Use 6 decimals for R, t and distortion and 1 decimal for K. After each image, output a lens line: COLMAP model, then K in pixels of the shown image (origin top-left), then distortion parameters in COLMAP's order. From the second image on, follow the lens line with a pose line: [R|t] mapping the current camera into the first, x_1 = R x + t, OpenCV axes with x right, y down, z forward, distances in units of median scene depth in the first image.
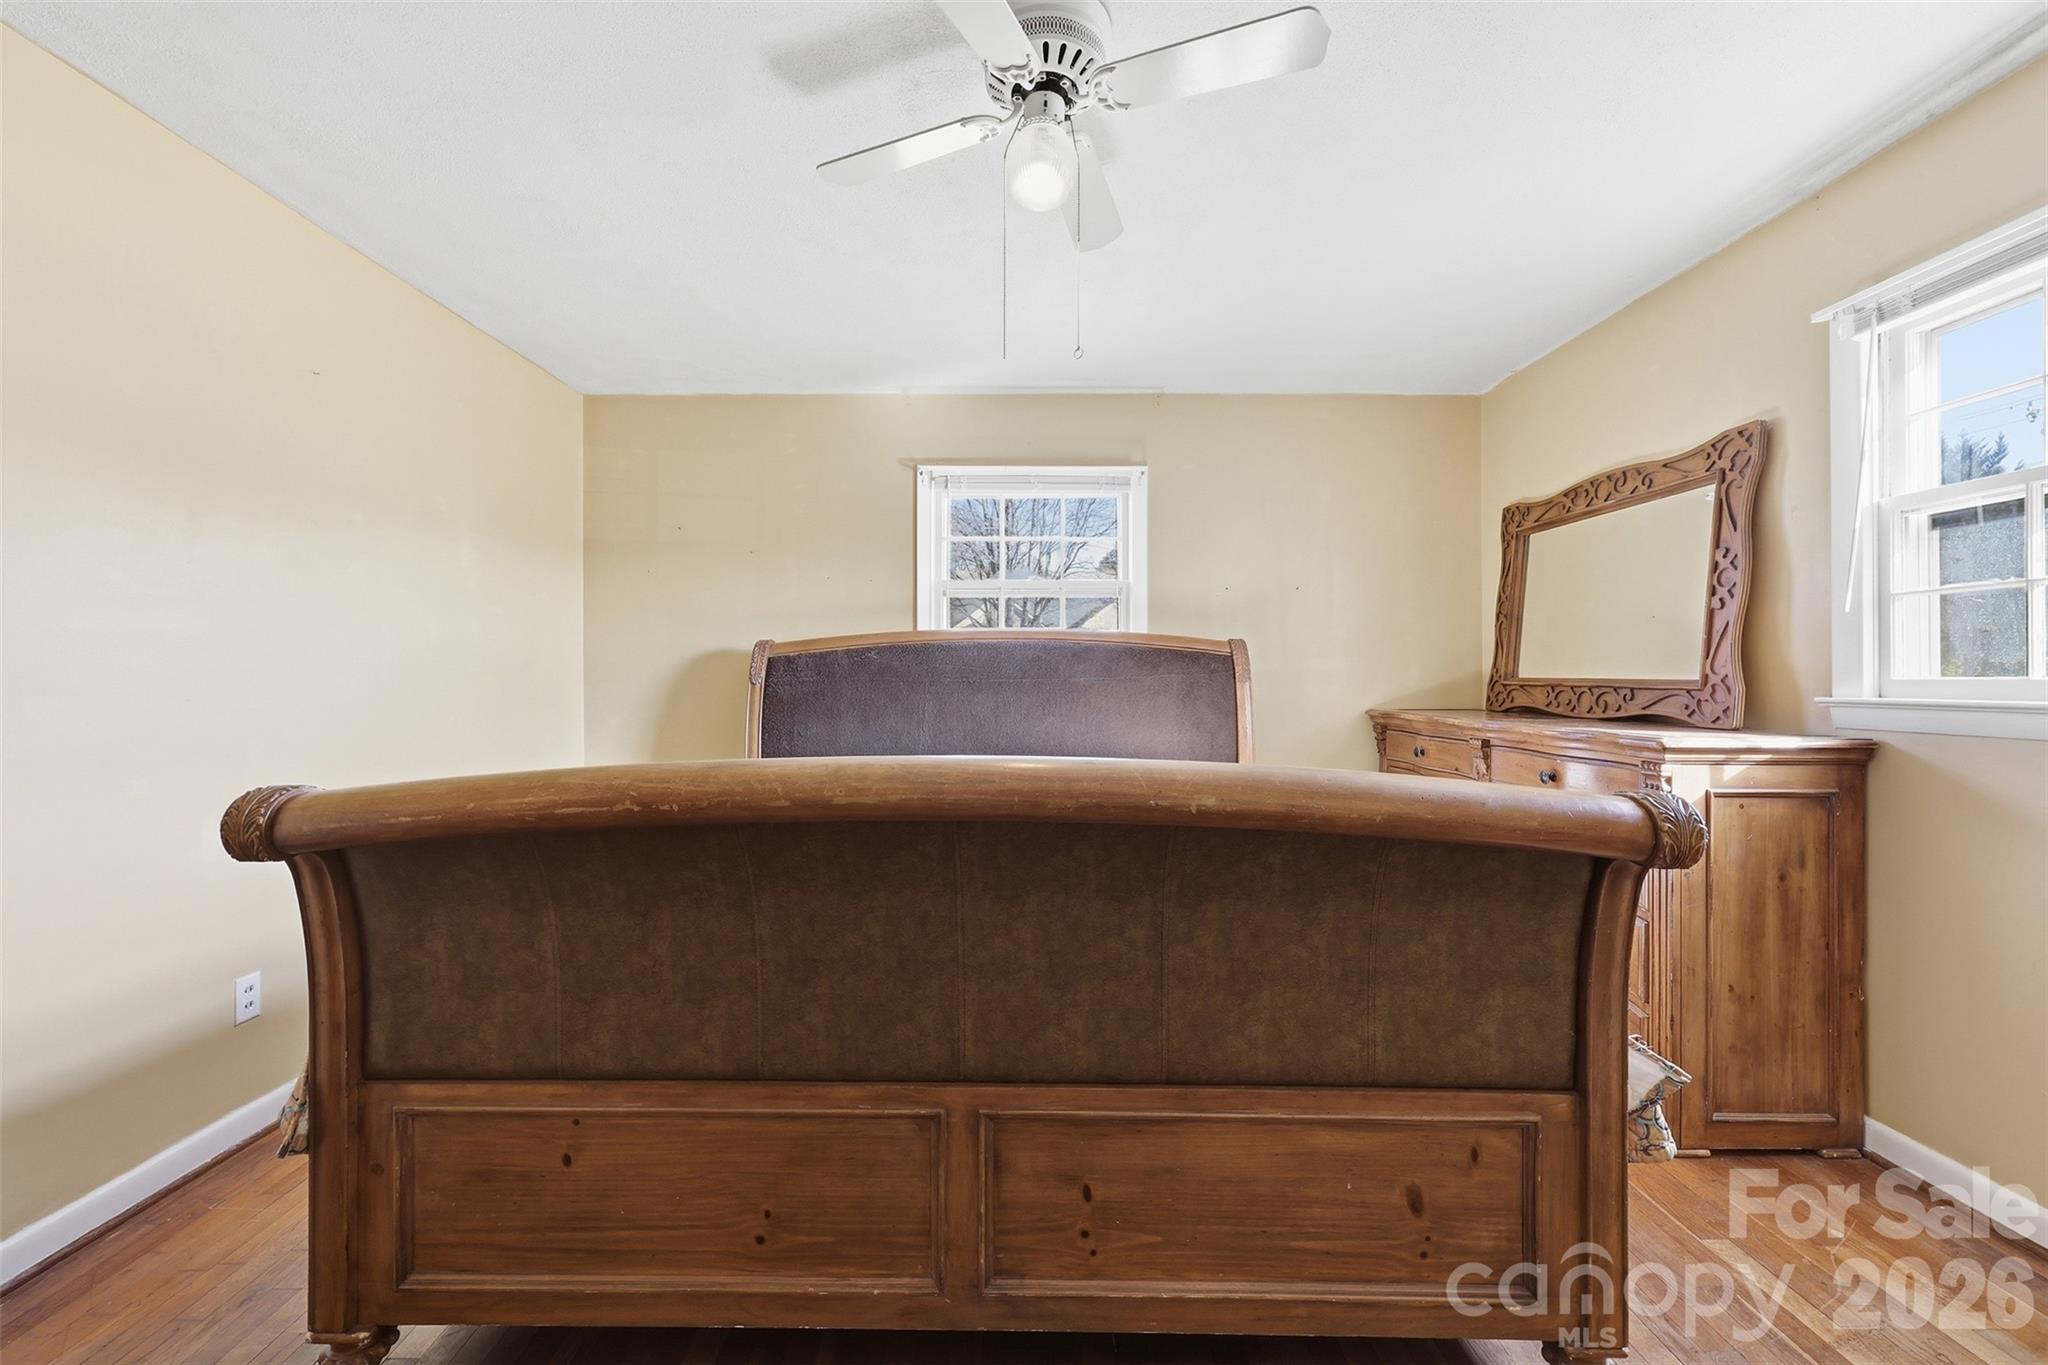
lens RADIAL K [[818.1, 0, 1015.9], [0, 818.1, 684.2], [0, 0, 1]] dist [0.001477, 0.000275]
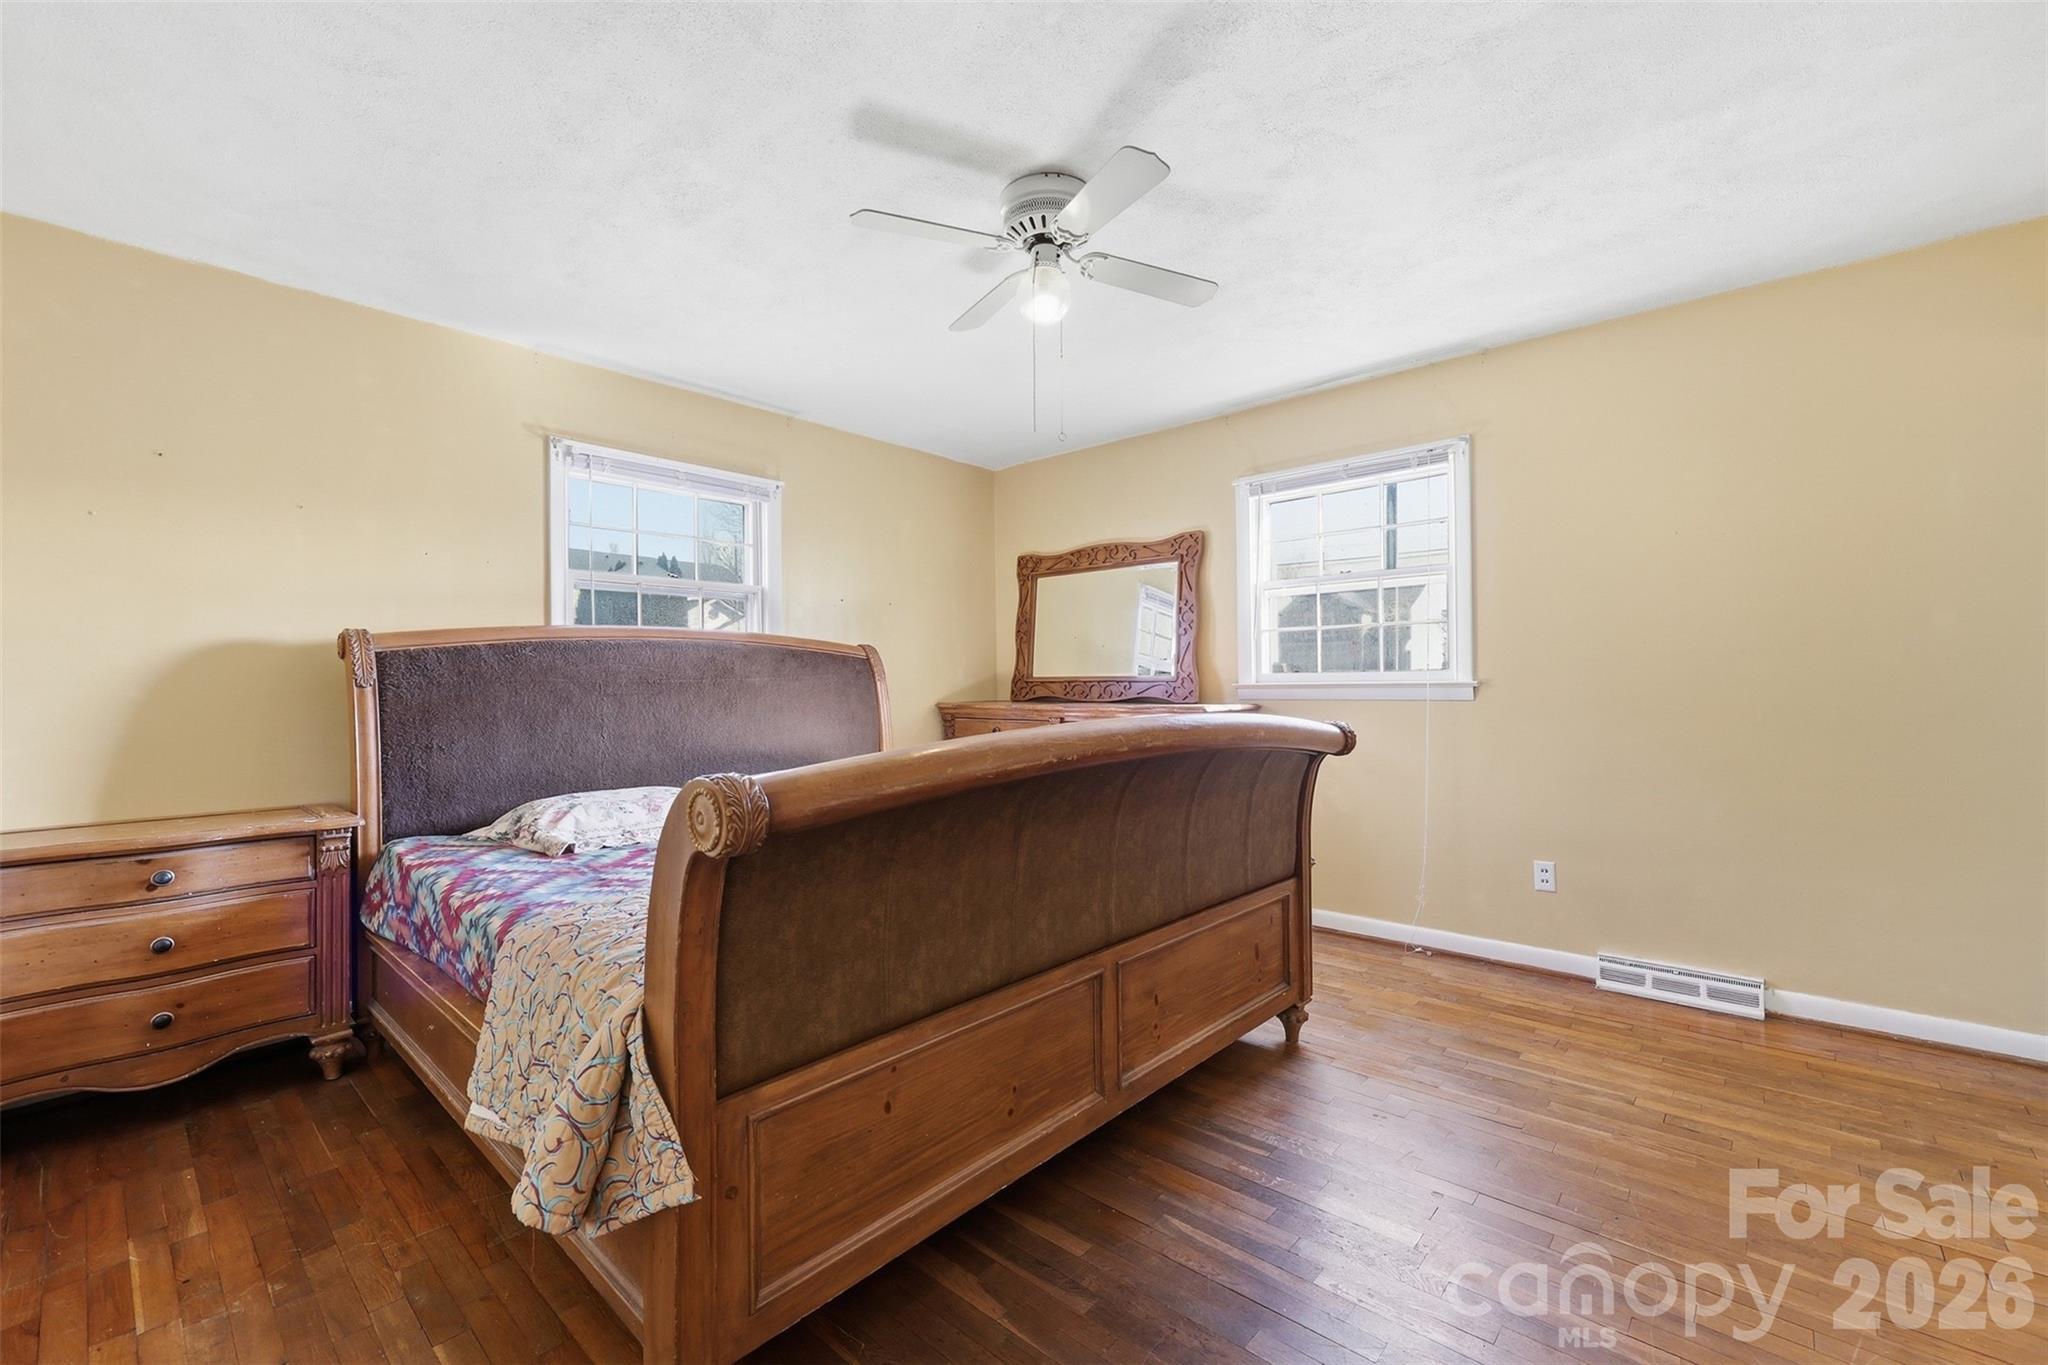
lens RADIAL K [[818.1, 0, 1015.9], [0, 818.1, 684.2], [0, 0, 1]] dist [0.001477, 0.000275]
pose [[0.685197, -0.008190, 0.728311, -0.651333], [0.016879, 0.999847, -0.004637, 0.015841], [-0.728162, 0.015470, 0.685231, 0.067639]]
